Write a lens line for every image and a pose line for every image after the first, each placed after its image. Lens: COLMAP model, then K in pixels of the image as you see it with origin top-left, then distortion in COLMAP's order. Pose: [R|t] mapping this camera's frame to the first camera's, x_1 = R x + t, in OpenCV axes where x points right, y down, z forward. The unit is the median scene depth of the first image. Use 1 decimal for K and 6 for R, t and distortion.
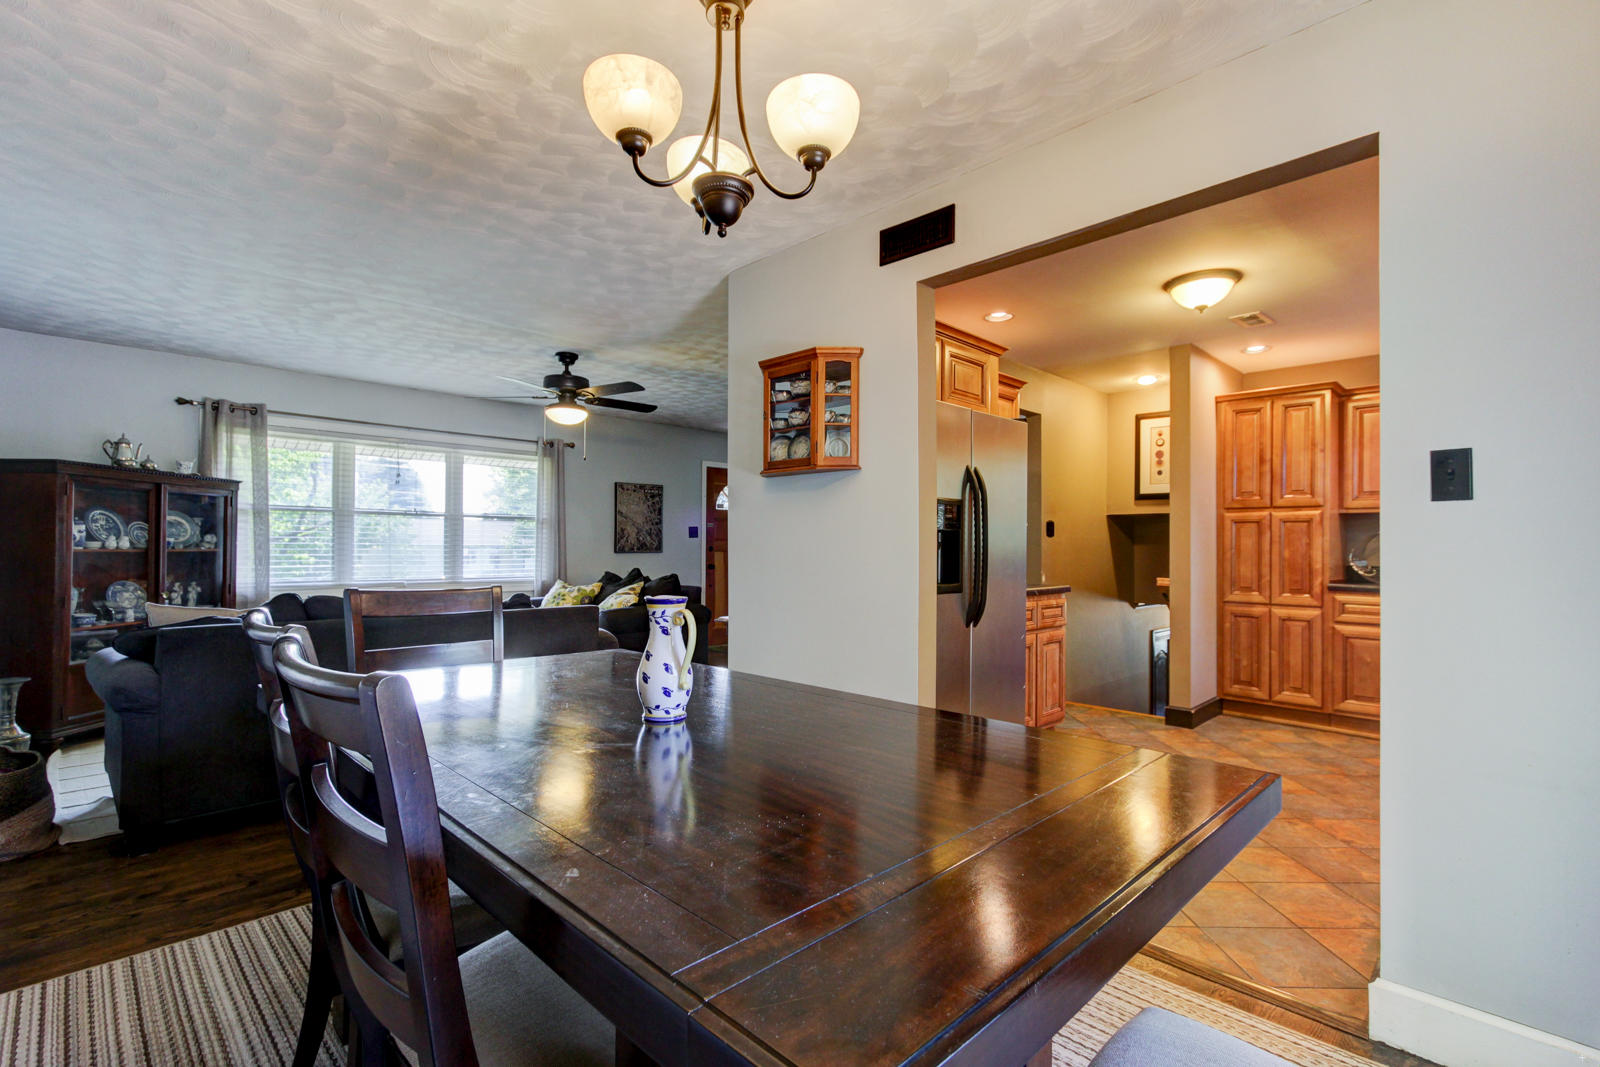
lens RADIAL K [[739.1, 0, 803.7], [0, 739.1, 542.4], [0, 0, 1]] dist [0.013217, 0.000165]
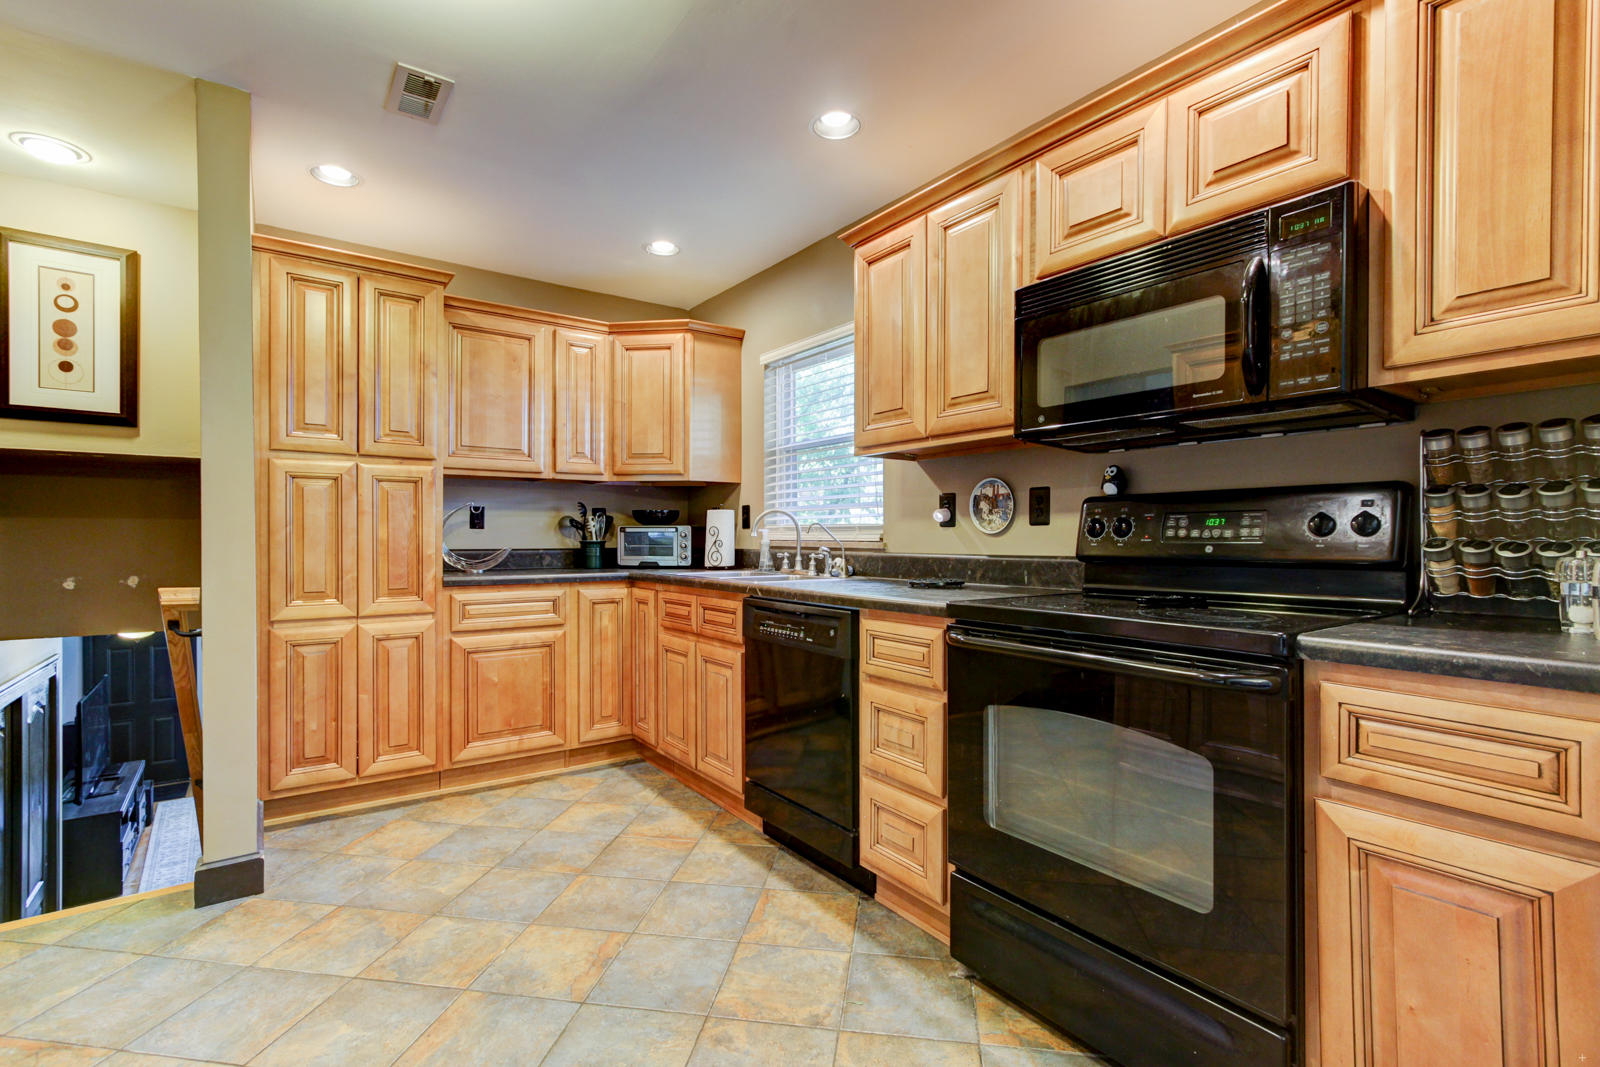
lens RADIAL K [[733.5, 0, 801.2], [0, 733.5, 539.4], [0, 0, 1]] dist [0.002277, 0.000353]
pose [[0.154605, -0.014160, 0.987875, 0.103722], [-0.005098, 0.999873, 0.015129, 0.010217], [-0.987963, -0.007376, 0.154513, 0.570748]]
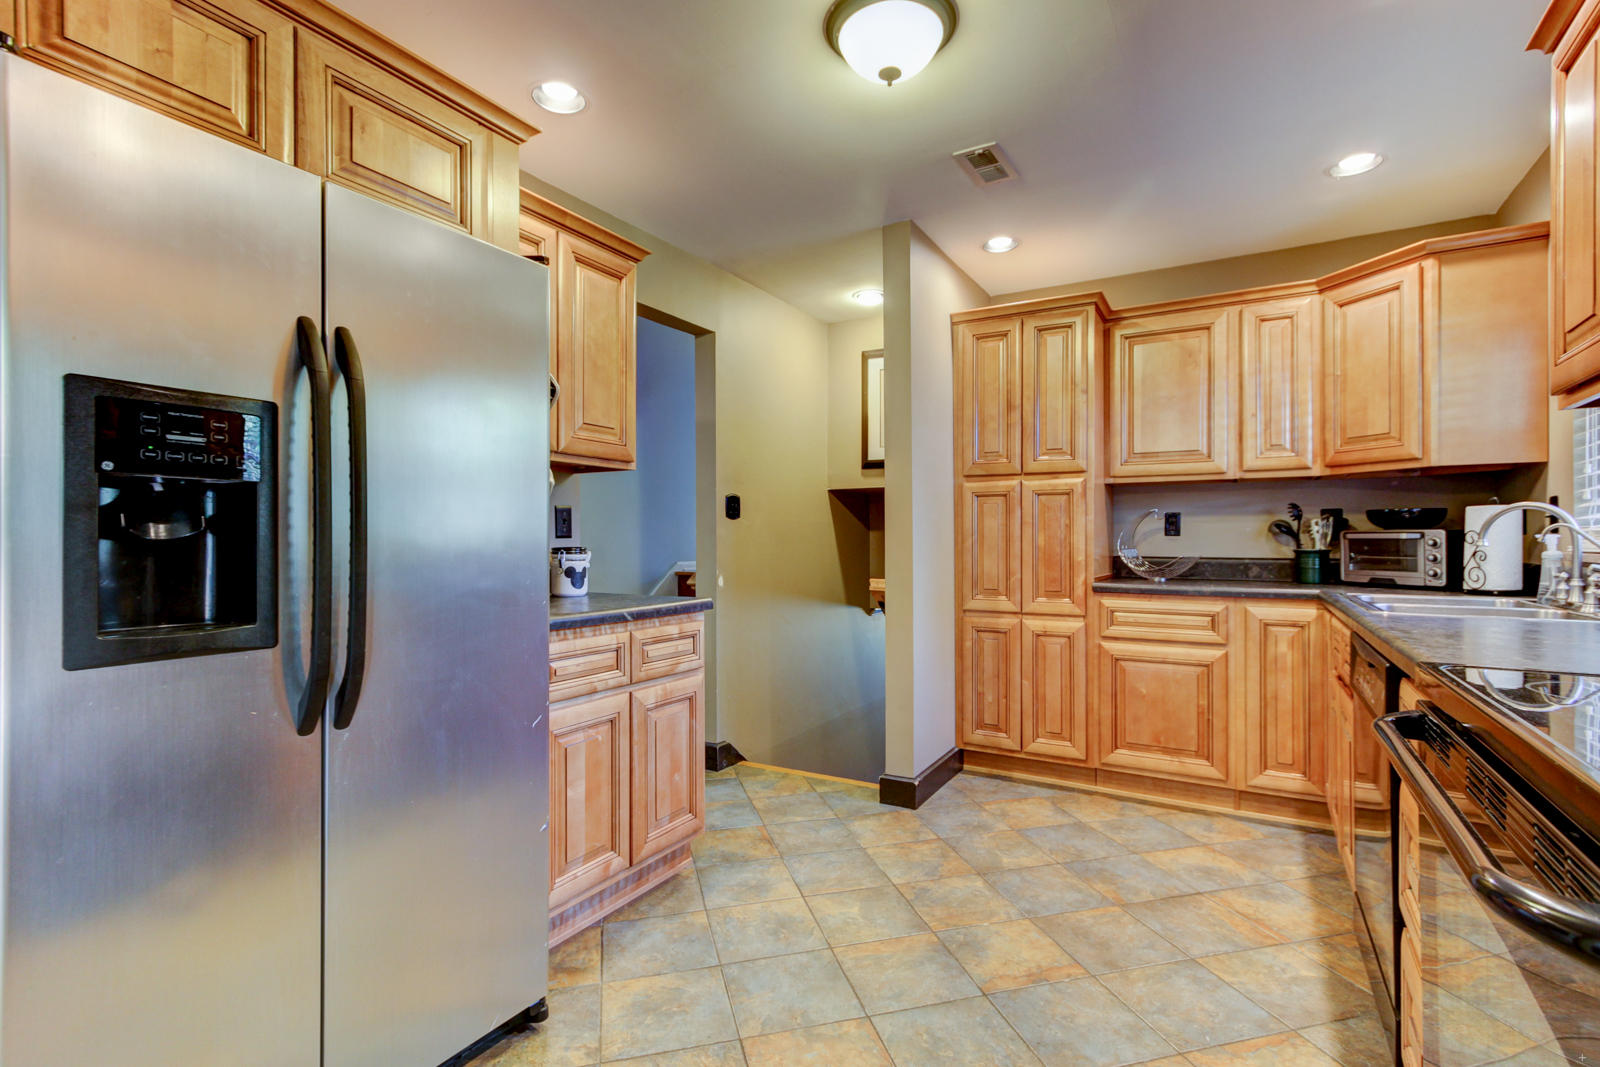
lens RADIAL K [[754.3, 0, 804.3], [0, 754.3, 536.3], [0, 0, 1]] dist [0.001308, 0.000158]
pose [[0.966310, -0.007308, 0.257278, 0.256576], [0.006810, 0.999973, 0.002829, 0.008078], [-0.257292, -0.000981, 0.966333, 0.378840]]
